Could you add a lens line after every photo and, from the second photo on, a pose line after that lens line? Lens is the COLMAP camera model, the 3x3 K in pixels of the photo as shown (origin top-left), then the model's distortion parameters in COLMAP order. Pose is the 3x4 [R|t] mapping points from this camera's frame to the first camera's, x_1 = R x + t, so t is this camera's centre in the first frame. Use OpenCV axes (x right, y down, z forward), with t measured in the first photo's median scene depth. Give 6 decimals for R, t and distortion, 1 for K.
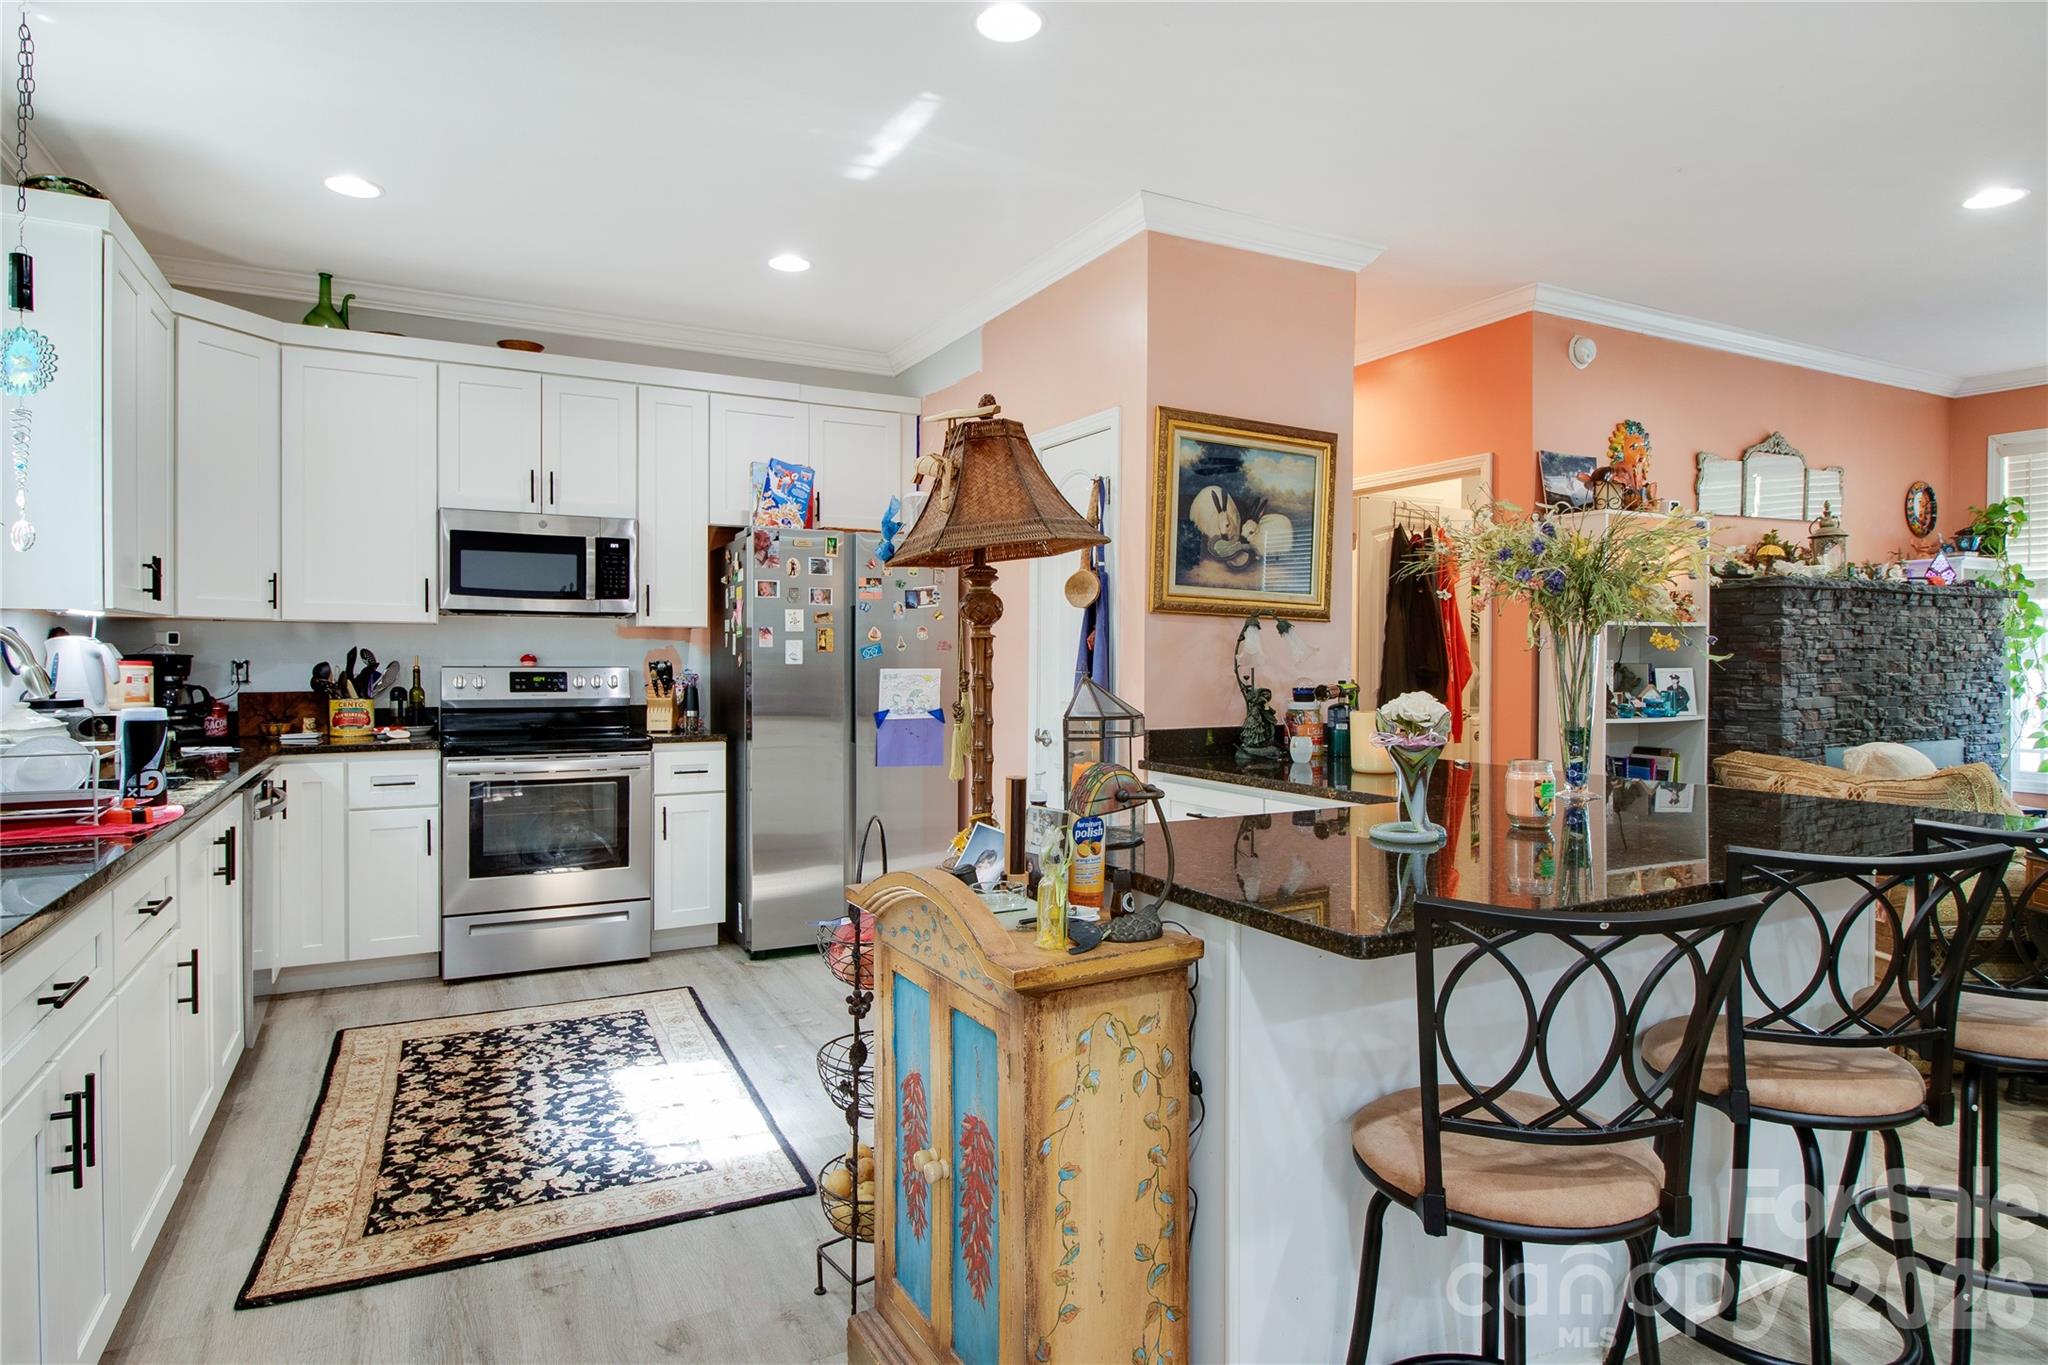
lens RADIAL K [[1123.8, 0, 1022.0], [0, 1123.8, 686.6], [0, 0, 1]] dist [0.006821, 0.000025]
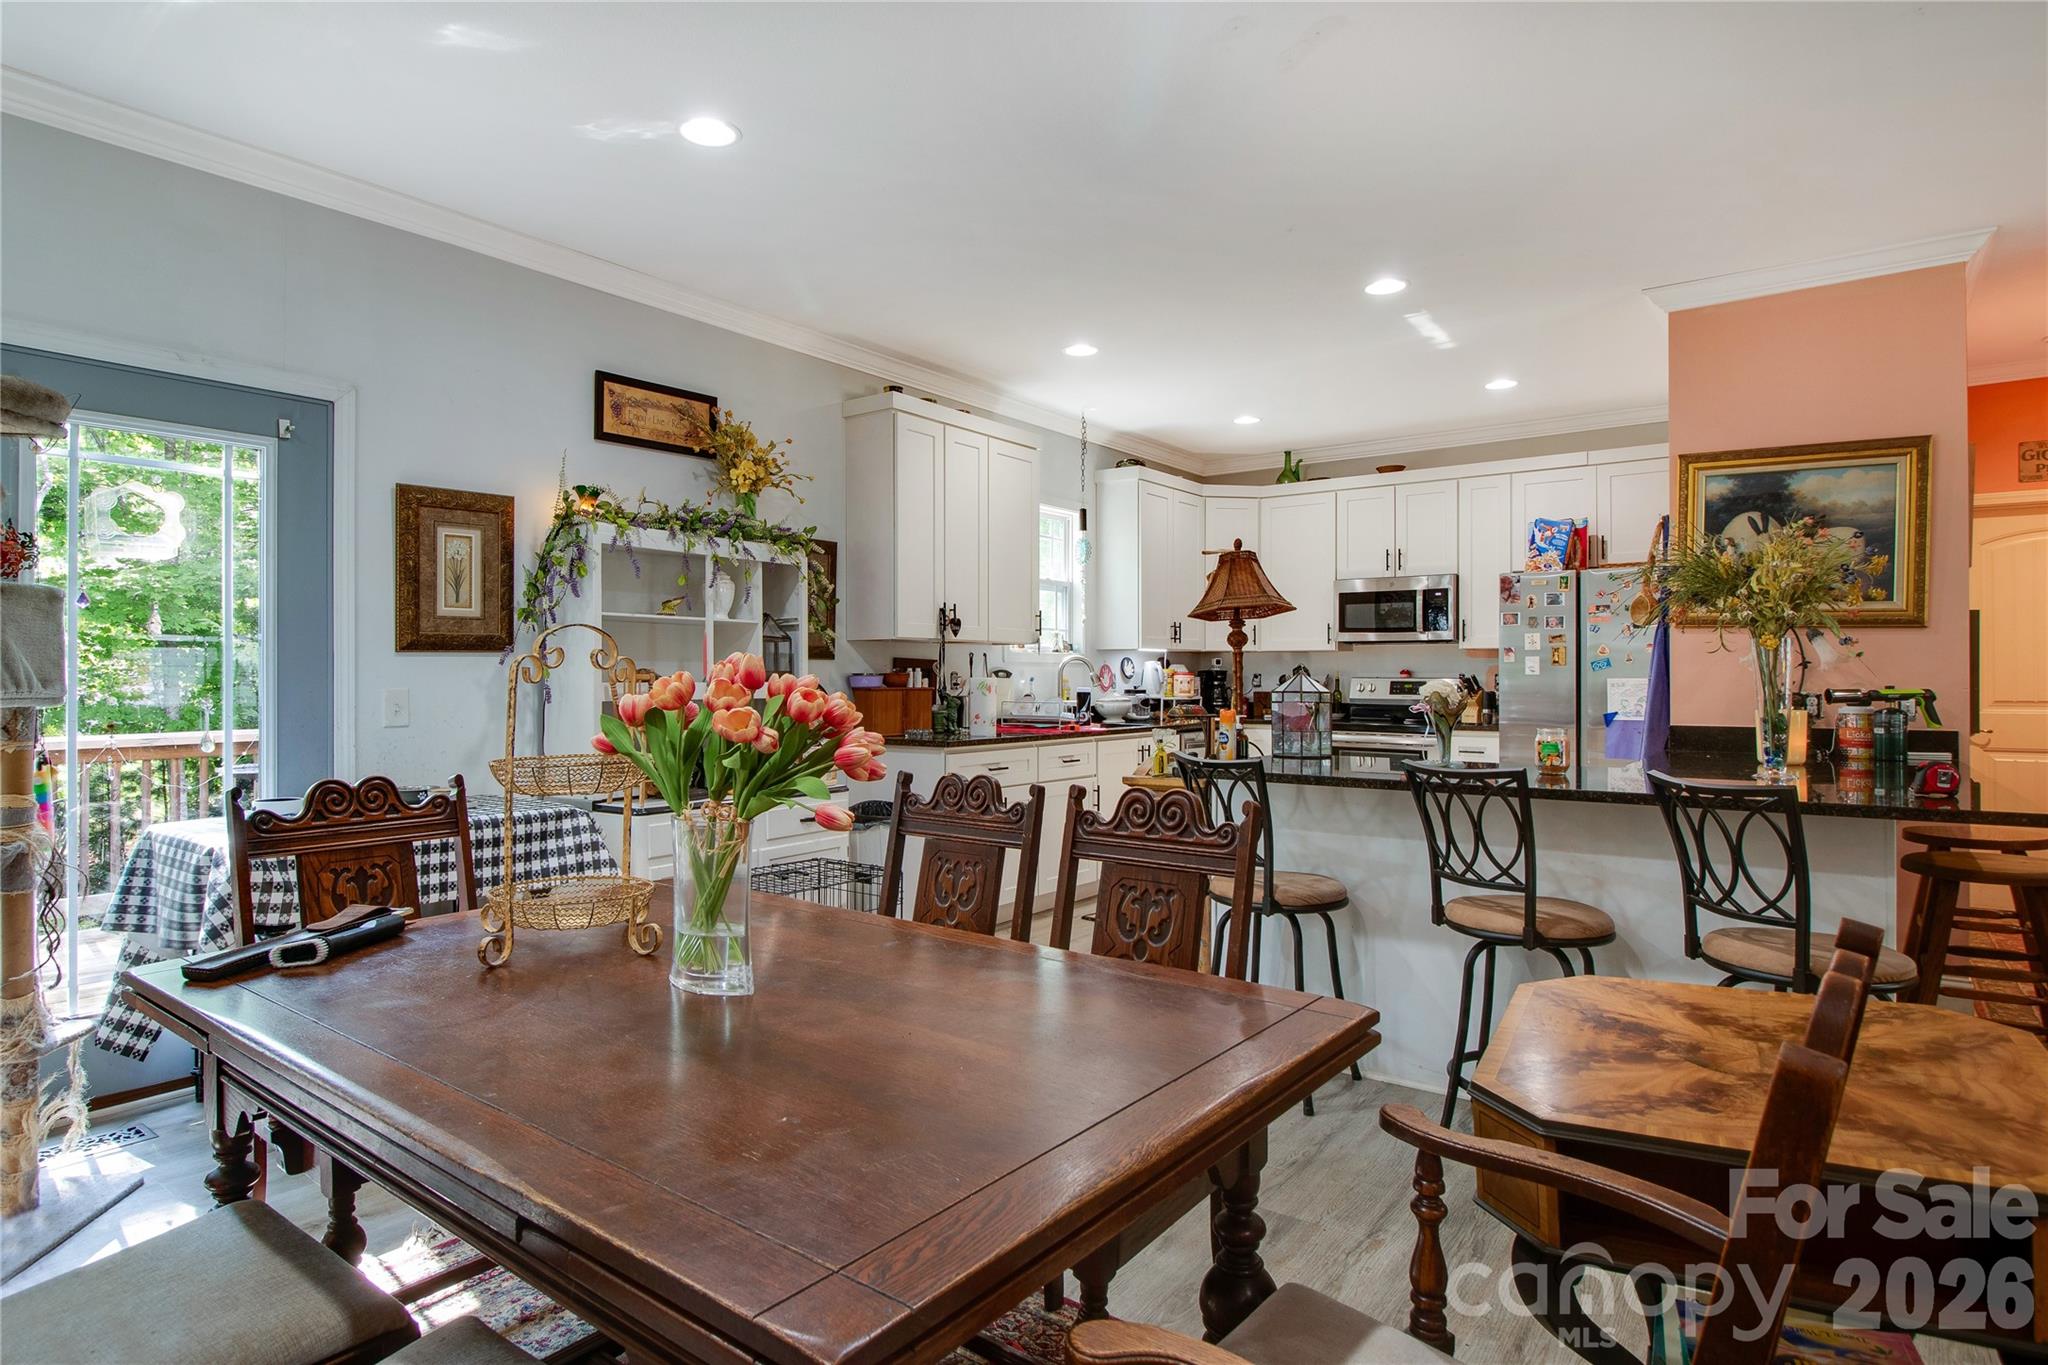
lens RADIAL K [[1123.8, 0, 1023.0], [0, 1123.8, 680.0], [0, 0, 1]] dist [0.006821, 0.000025]
pose [[0.447449, -0.001277, -0.894309, 0.721640], [-0.025162, 0.999585, -0.014017, 0.020061], [0.893956, 0.028774, 0.447231, -0.126776]]
